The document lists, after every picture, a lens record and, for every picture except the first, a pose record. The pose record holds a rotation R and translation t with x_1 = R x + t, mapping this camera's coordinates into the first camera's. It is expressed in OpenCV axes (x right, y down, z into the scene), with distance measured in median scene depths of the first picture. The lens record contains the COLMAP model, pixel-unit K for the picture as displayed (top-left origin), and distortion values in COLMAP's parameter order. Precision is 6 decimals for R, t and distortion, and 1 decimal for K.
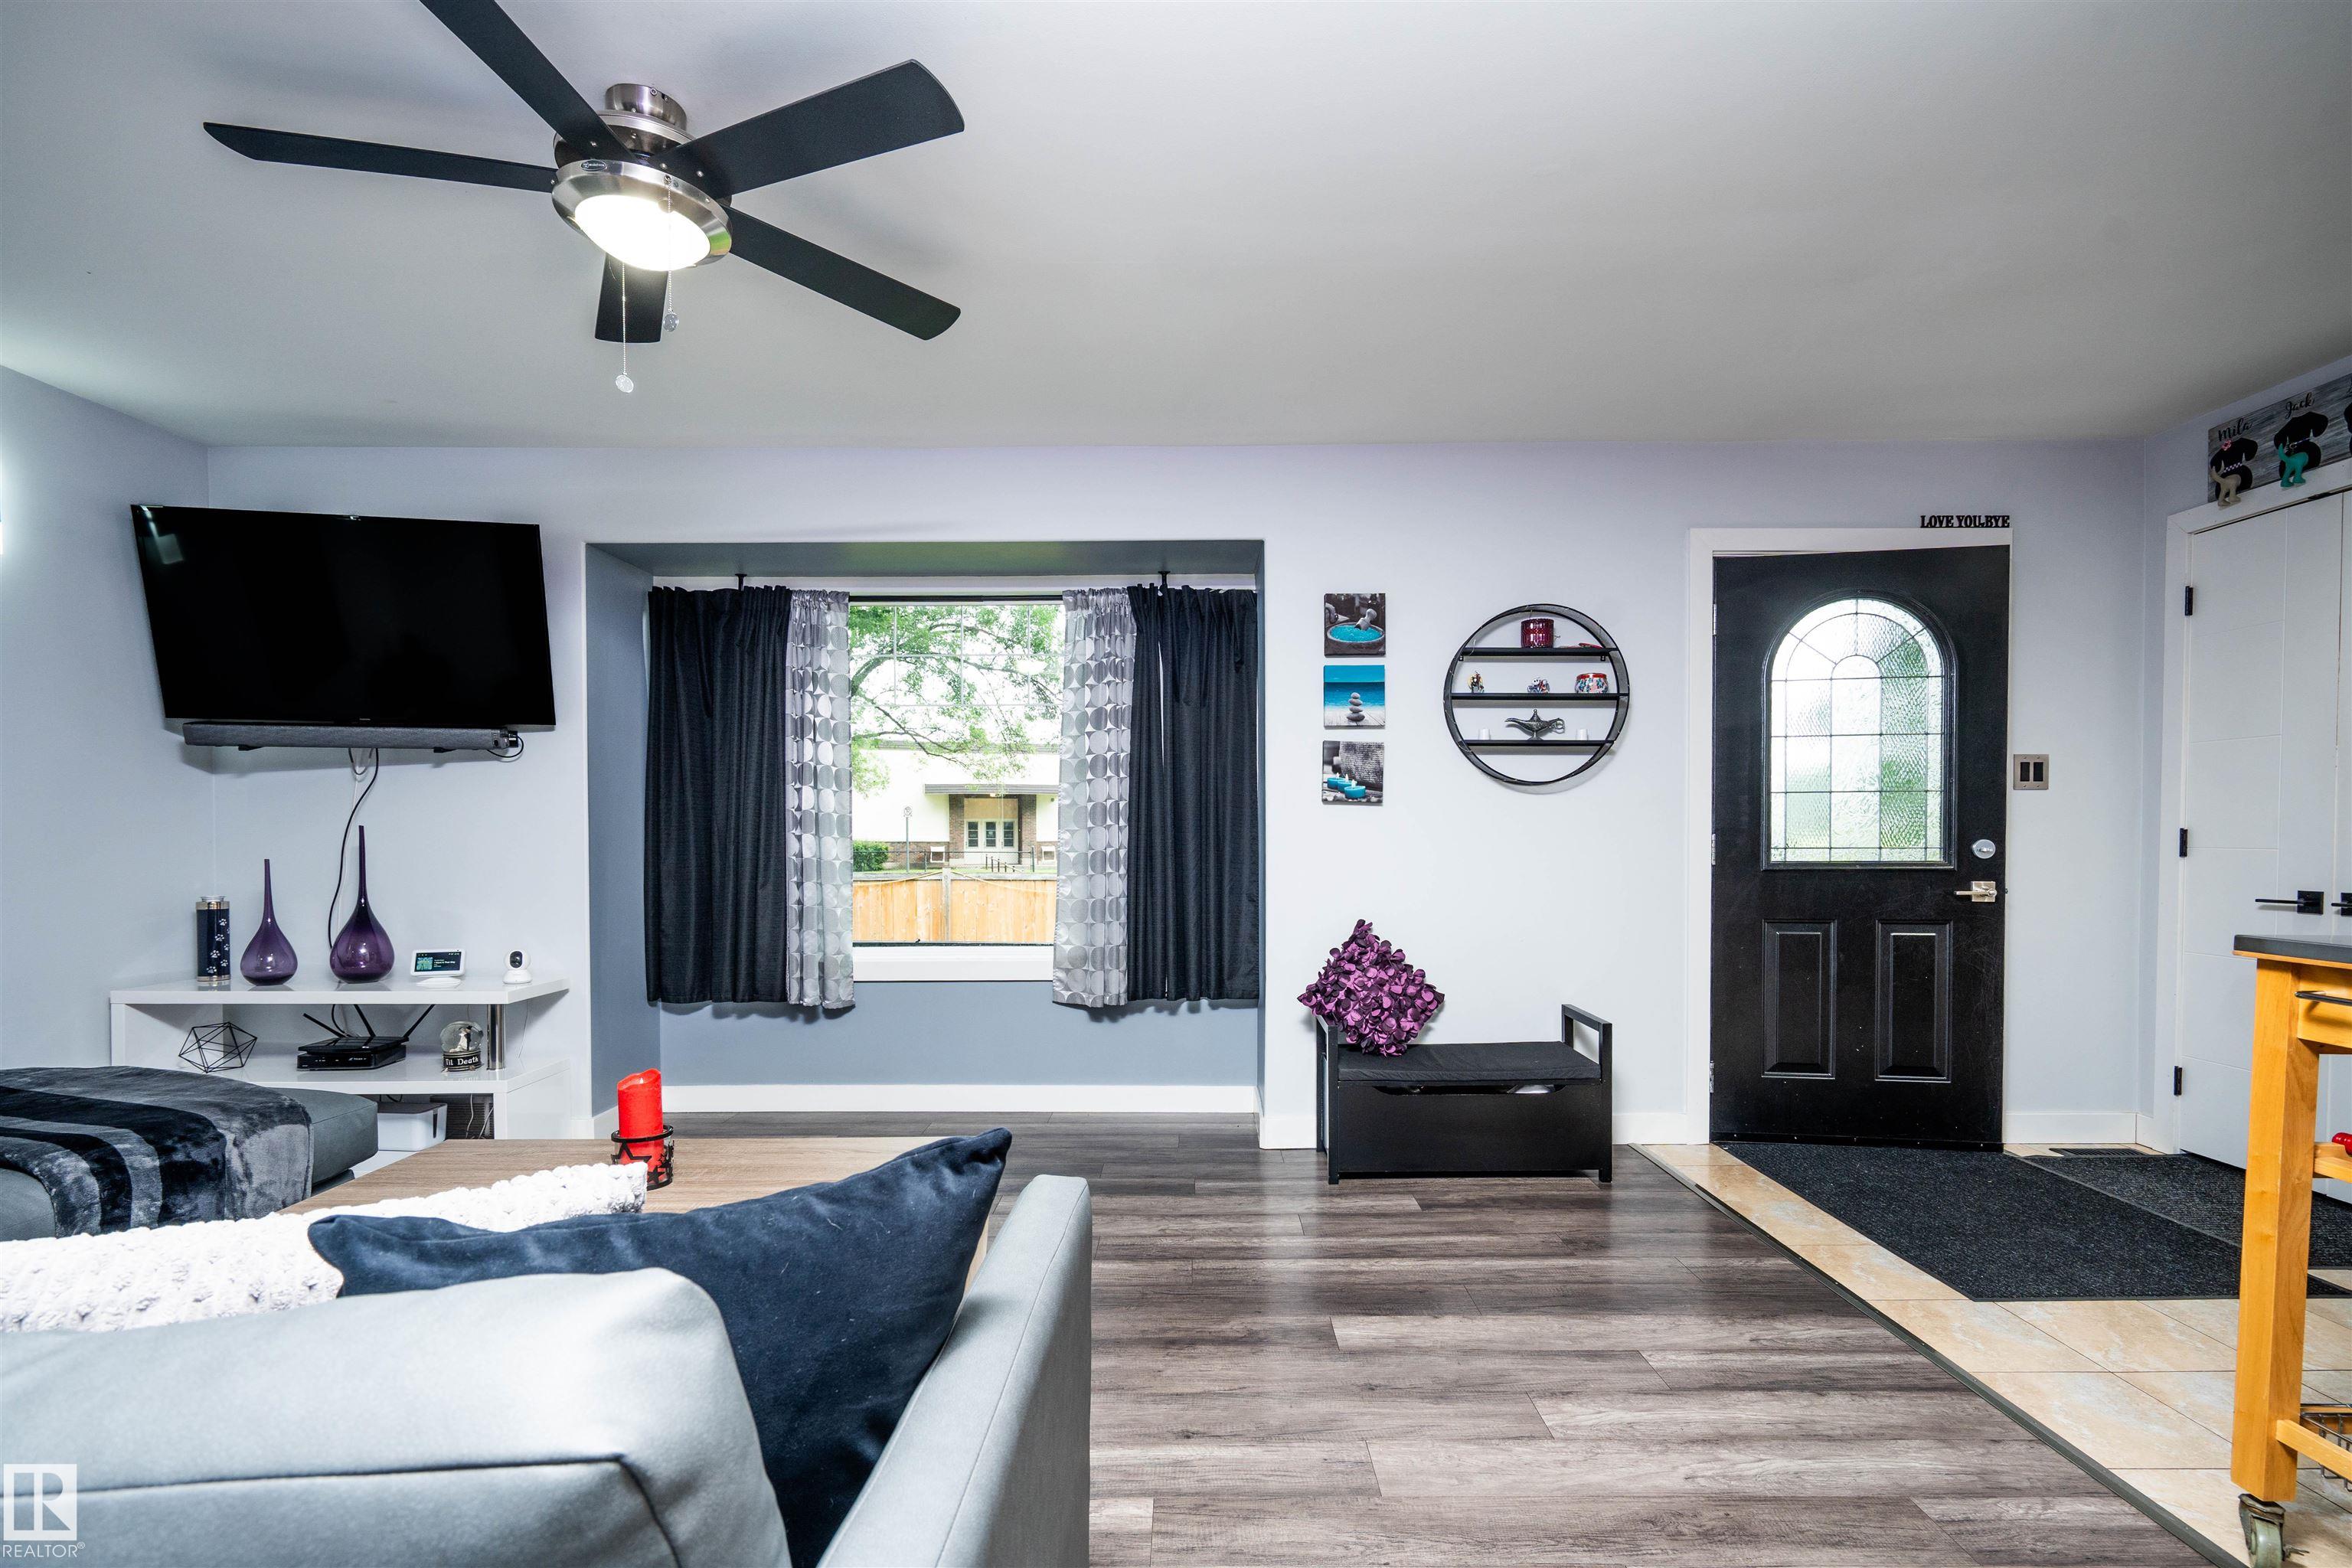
lens RADIAL K [[1086.3, 0, 1191.3], [0, 1086.3, 860.6], [0, 0, 1]] dist [-0.024014, 0.016483]
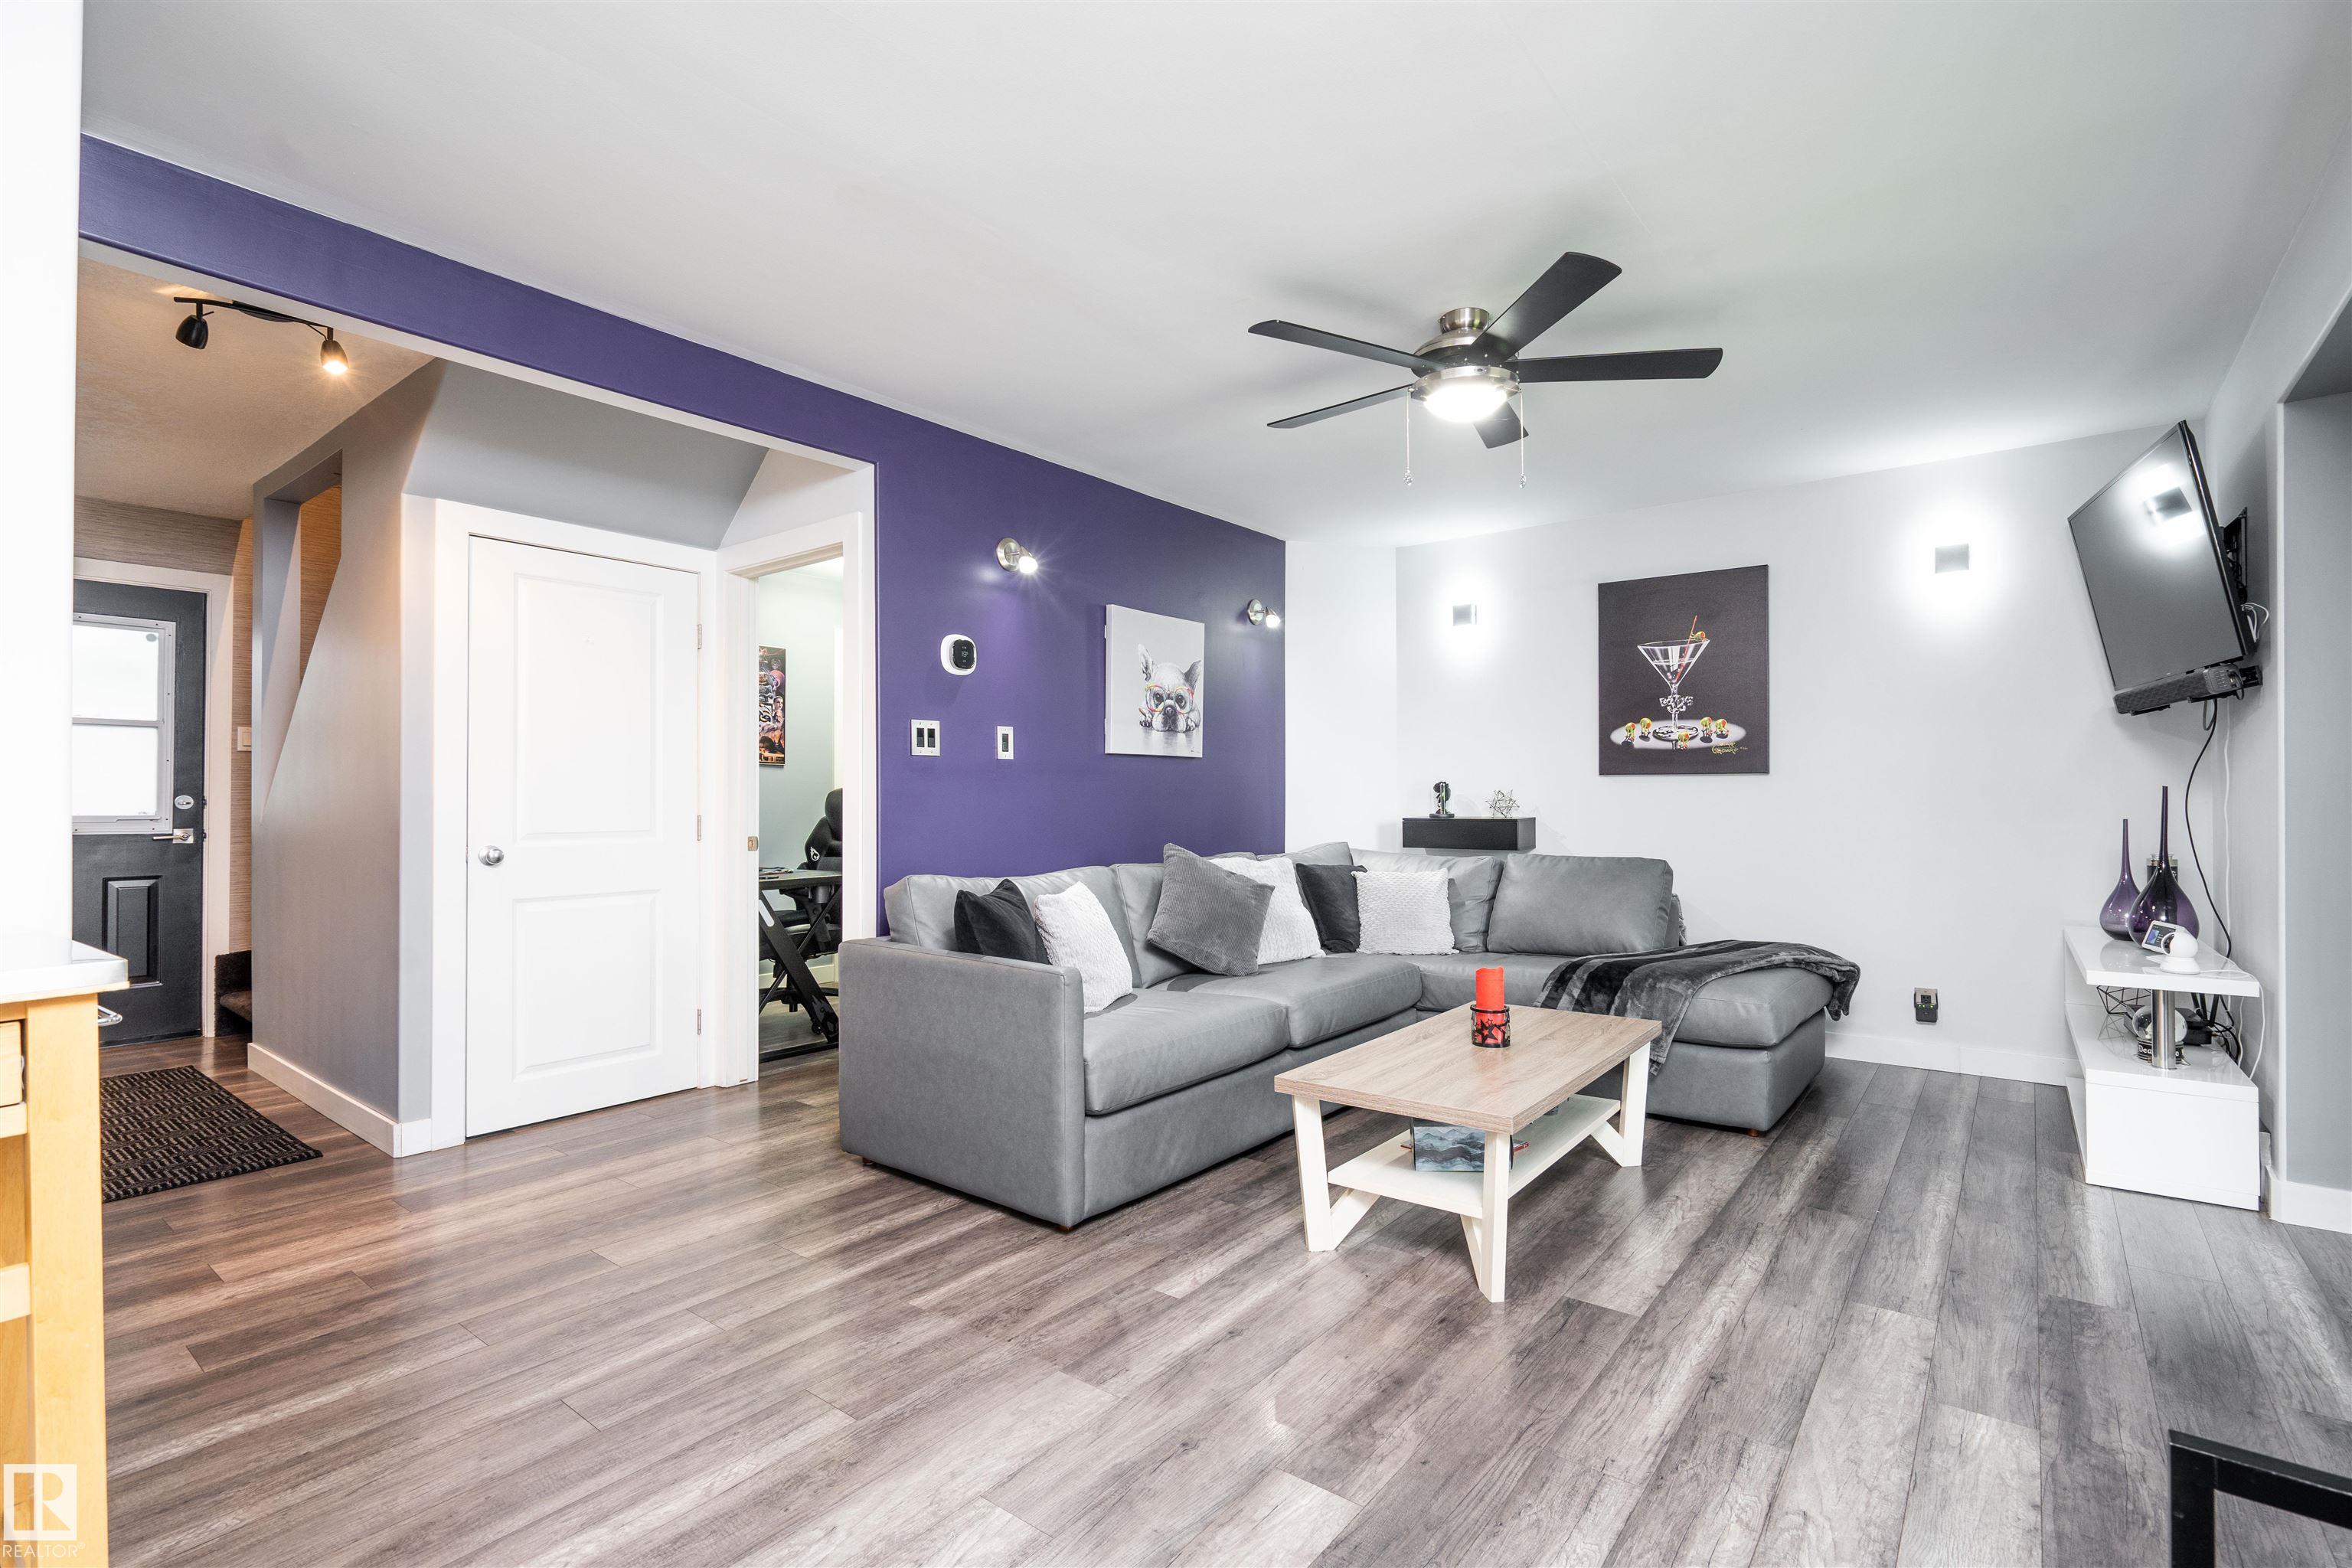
lens RADIAL K [[1082.4, 0, 1194.5], [0, 1082.4, 791.5], [0, 0, 1]] dist [0.000313, 0.000324]
pose [[-0.618395, -0.001980, -0.785865, 0.483334], [-0.011573, 0.999911, 0.006587, -0.022784], [0.785782, 0.013168, -0.618363, 0.877721]]
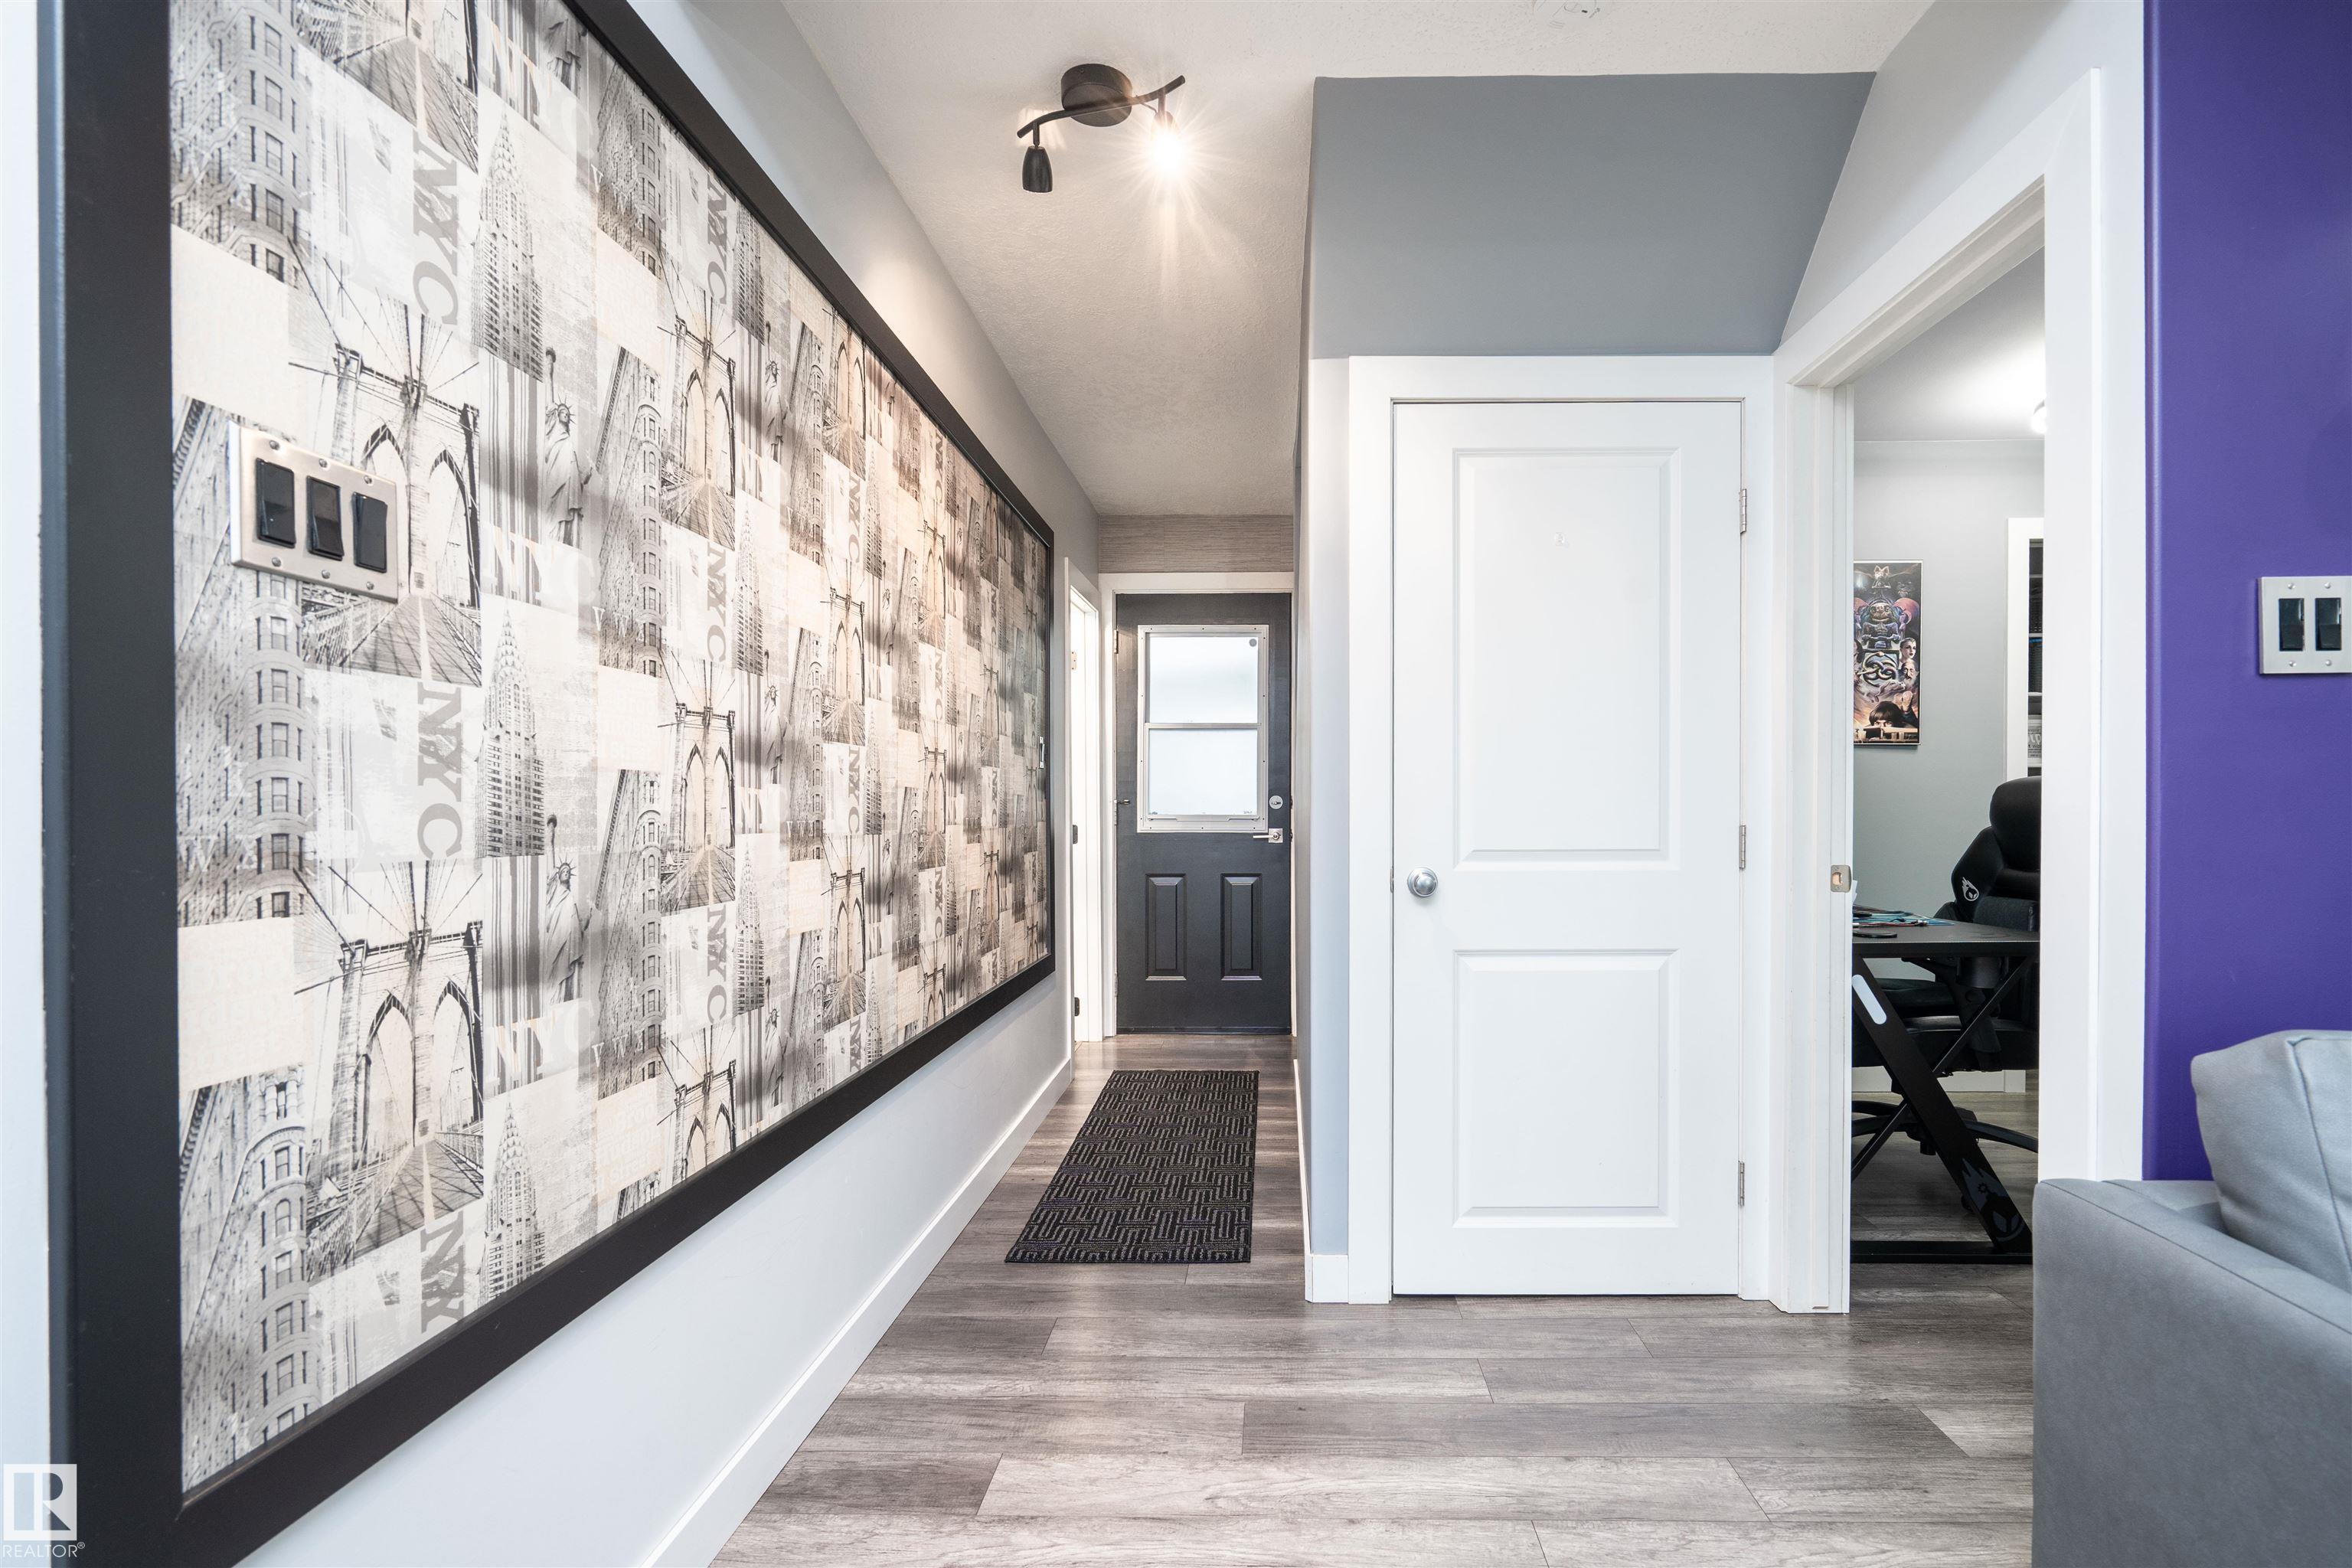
lens RADIAL K [[1092.9, 0, 1269.6], [0, 1092.9, 816.2], [0, 0, 1]] dist [0.000537, 0.000260]
pose [[-0.999969, 0.005560, 0.005658, 0.191744], [0.005736, 0.999481, 0.031708, -0.011809], [-0.005479, 0.031740, -0.999481, 0.424027]]
